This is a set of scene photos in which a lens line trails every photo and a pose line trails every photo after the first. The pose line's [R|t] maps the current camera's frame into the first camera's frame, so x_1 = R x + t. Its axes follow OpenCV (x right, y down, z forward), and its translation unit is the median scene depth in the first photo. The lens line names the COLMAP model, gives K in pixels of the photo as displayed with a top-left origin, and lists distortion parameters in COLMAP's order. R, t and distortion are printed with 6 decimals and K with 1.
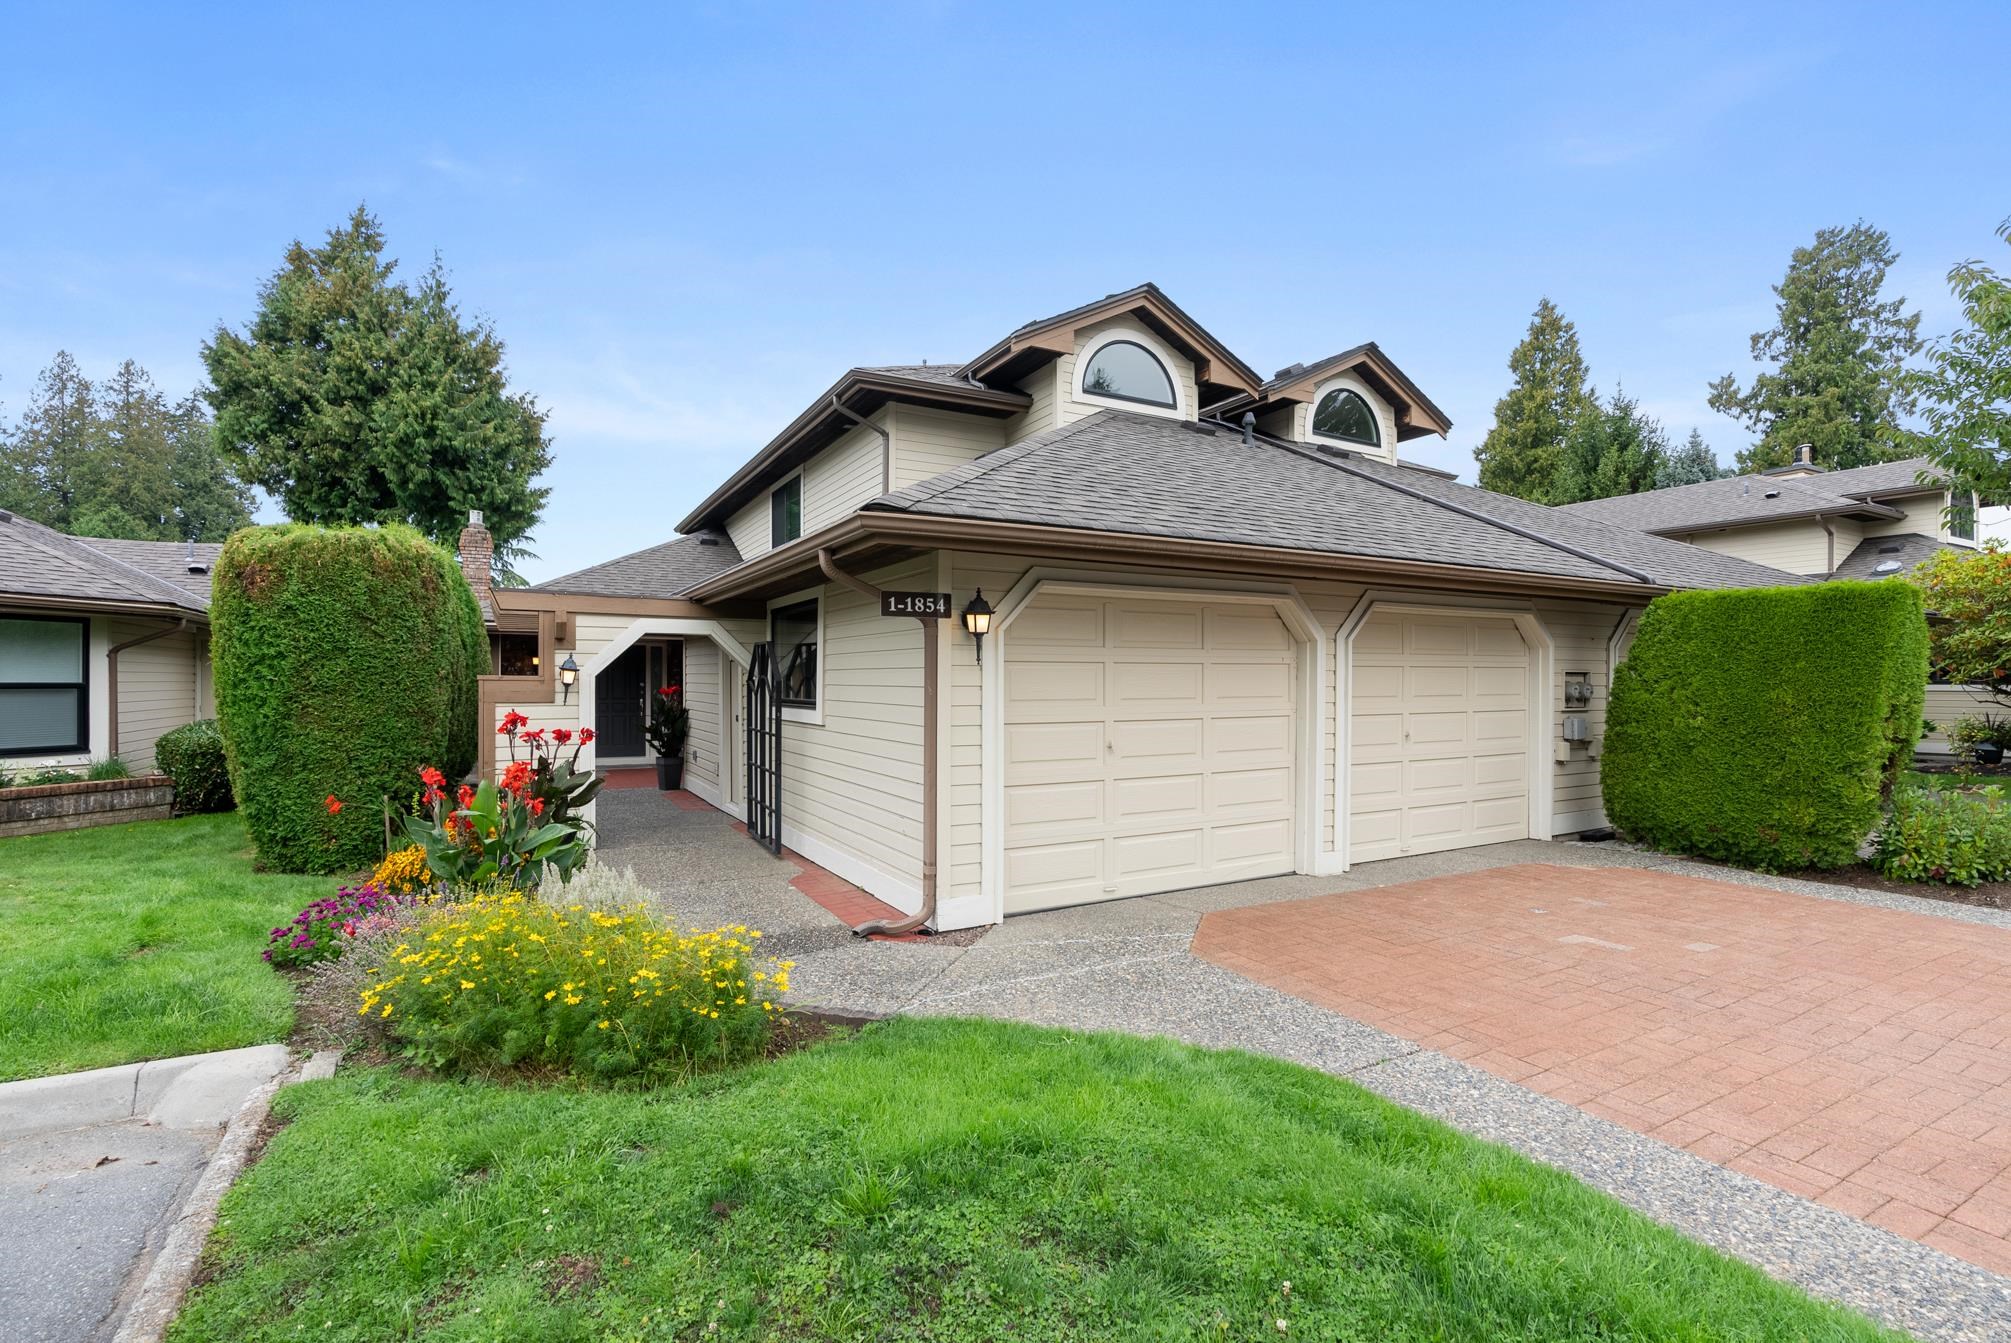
lens RADIAL K [[908.9, 0, 1001.7], [0, 908.9, 688.2], [0, 0, 1]] dist [-0.011690, 0.004686]
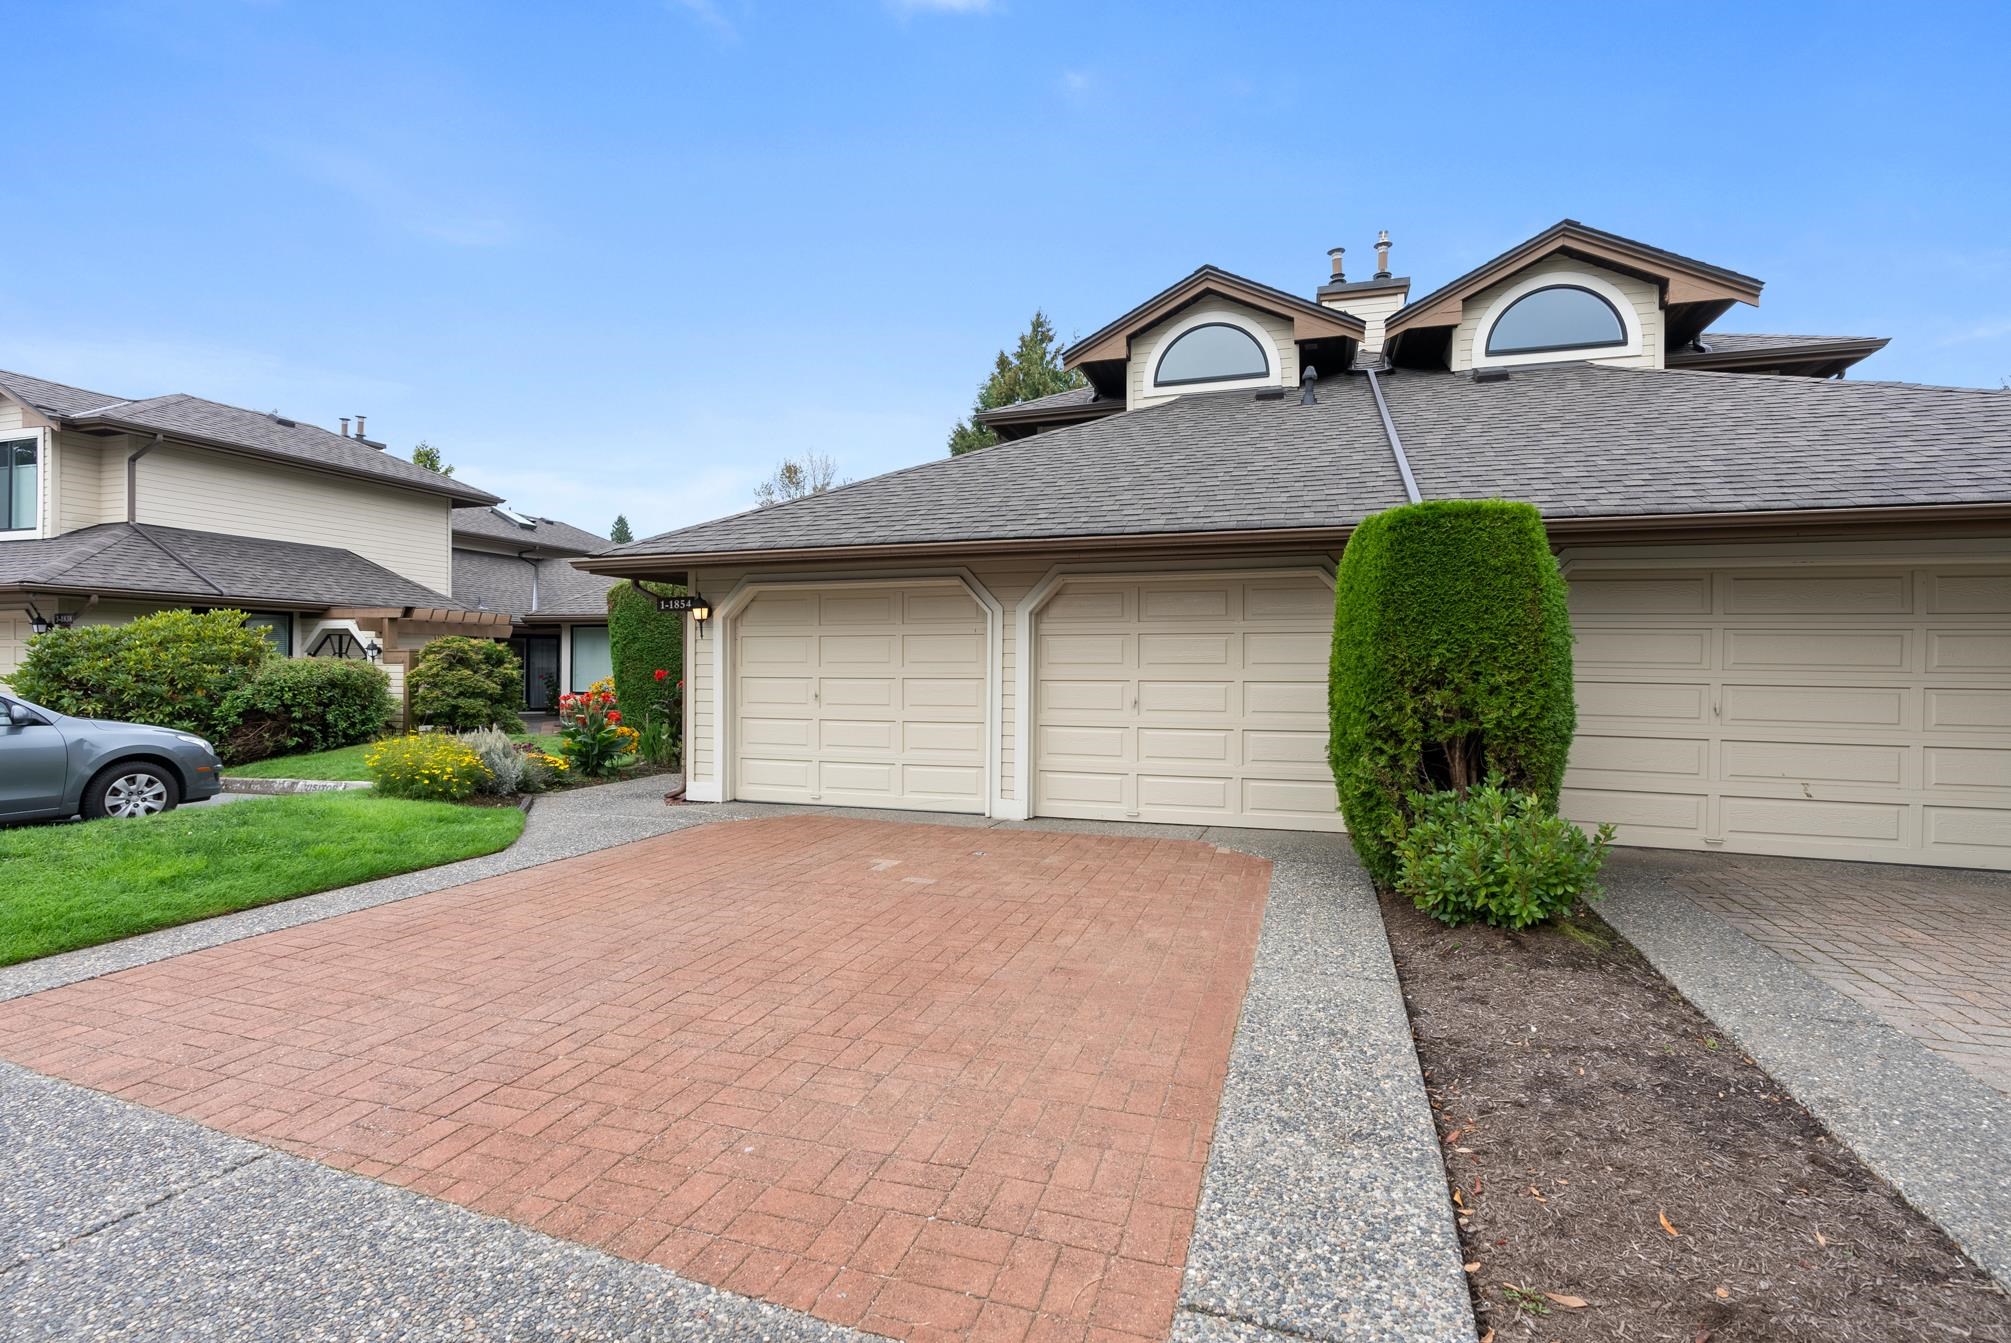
lens RADIAL K [[908.9, 0, 1001.3], [0, 908.9, 662.0], [0, 0, 1]] dist [-0.011690, 0.004686]
pose [[0.682030, -0.001754, -0.731322, 0.708475], [-0.010257, 0.999876, -0.011964, 0.013687], [0.731252, 0.015660, 0.681928, 0.130651]]
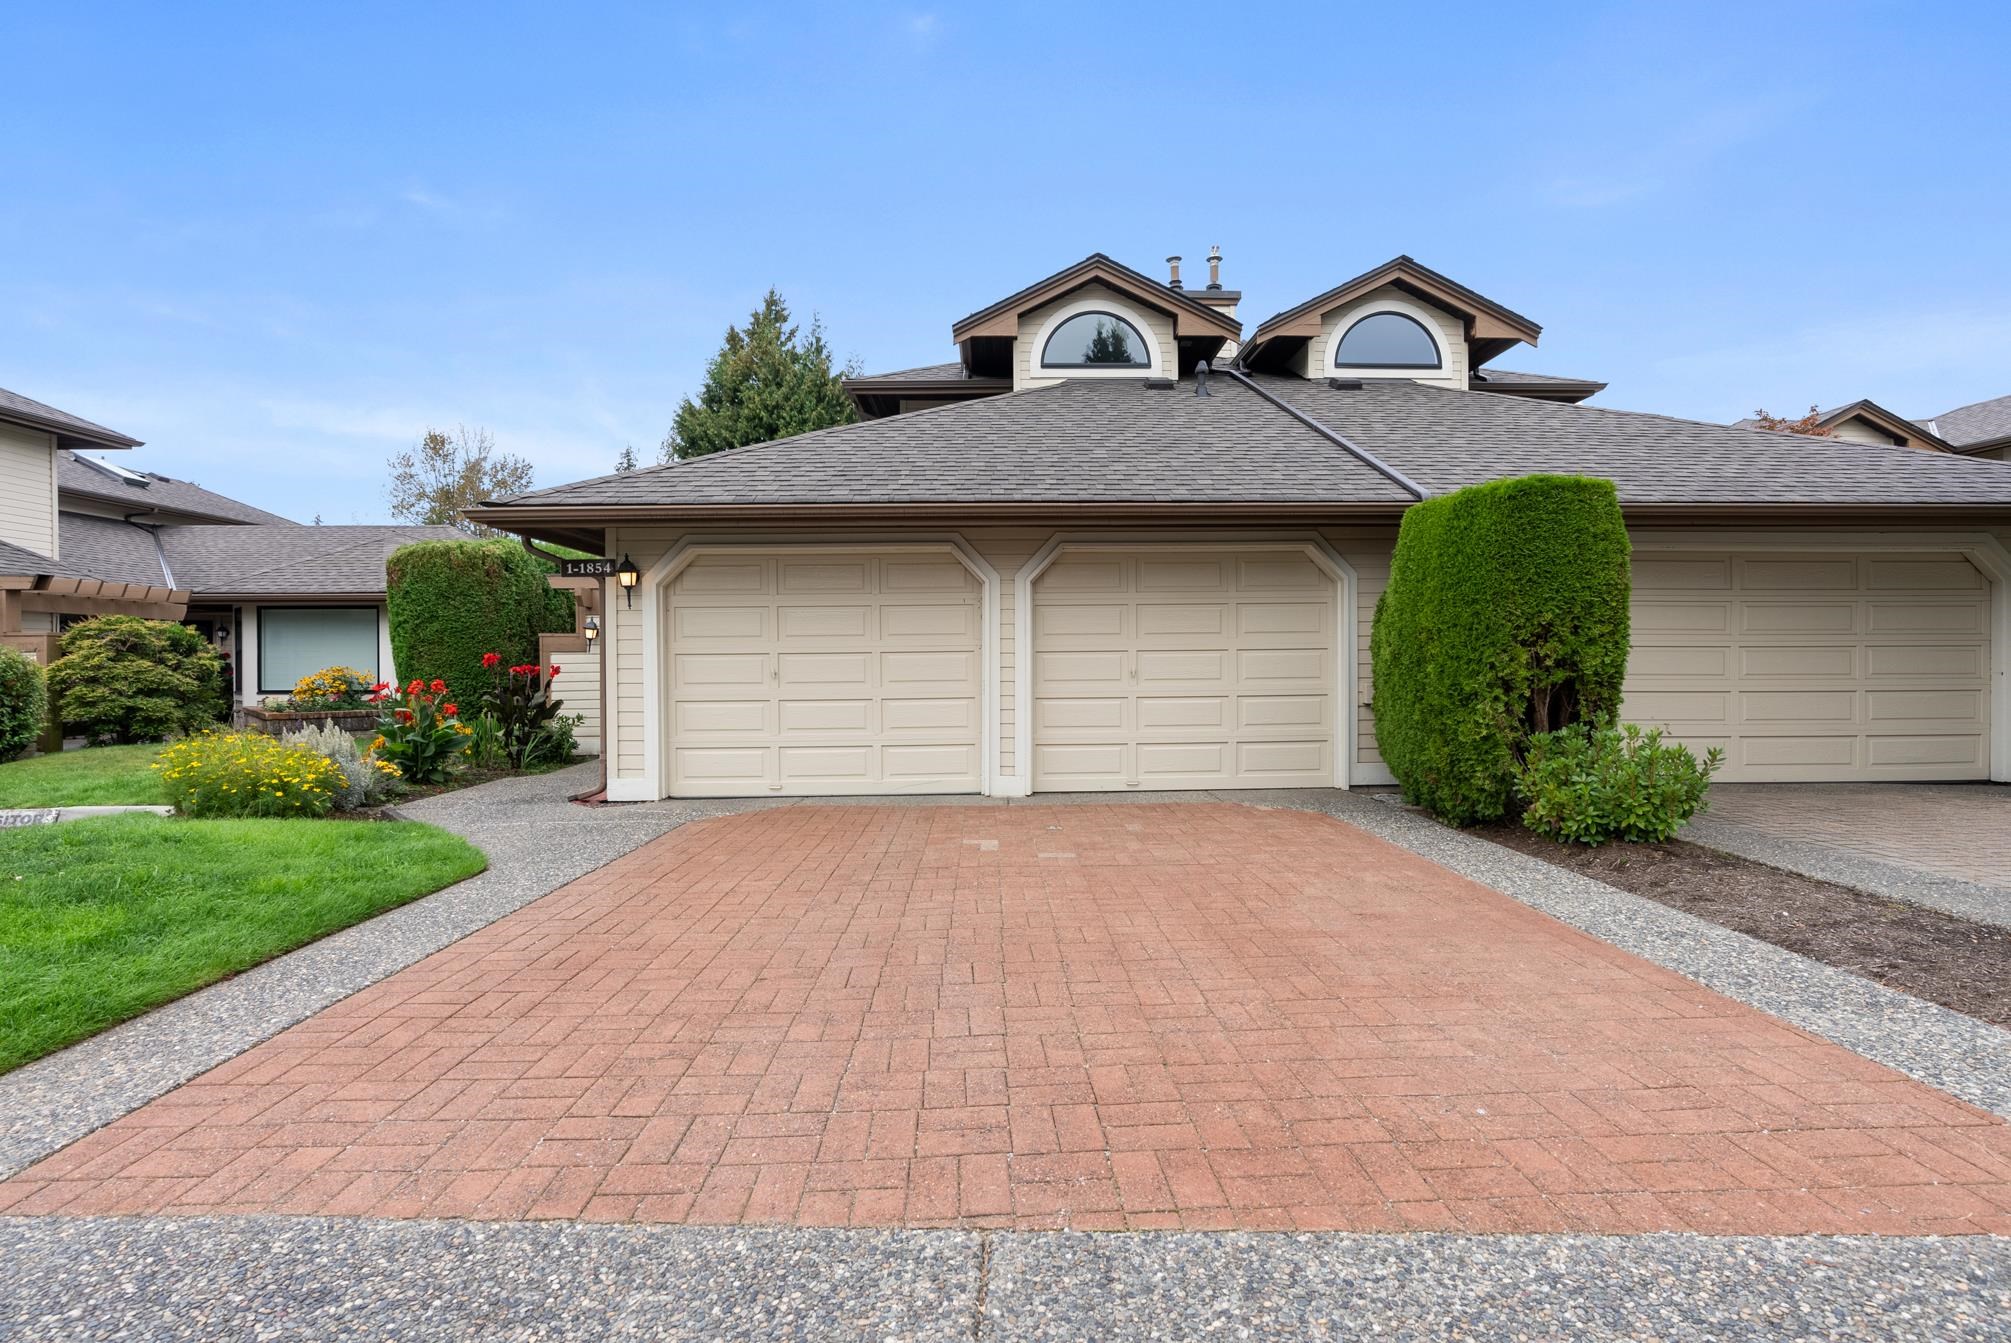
lens RADIAL K [[908.9, 0, 1002.7], [0, 908.9, 661.9], [0, 0, 1]] dist [-0.011690, 0.004686]
pose [[0.887367, -0.008451, -0.460987, 0.513268], [0.004780, 0.999947, -0.009131, 0.032141], [0.461040, 0.005899, 0.887360, 0.017997]]
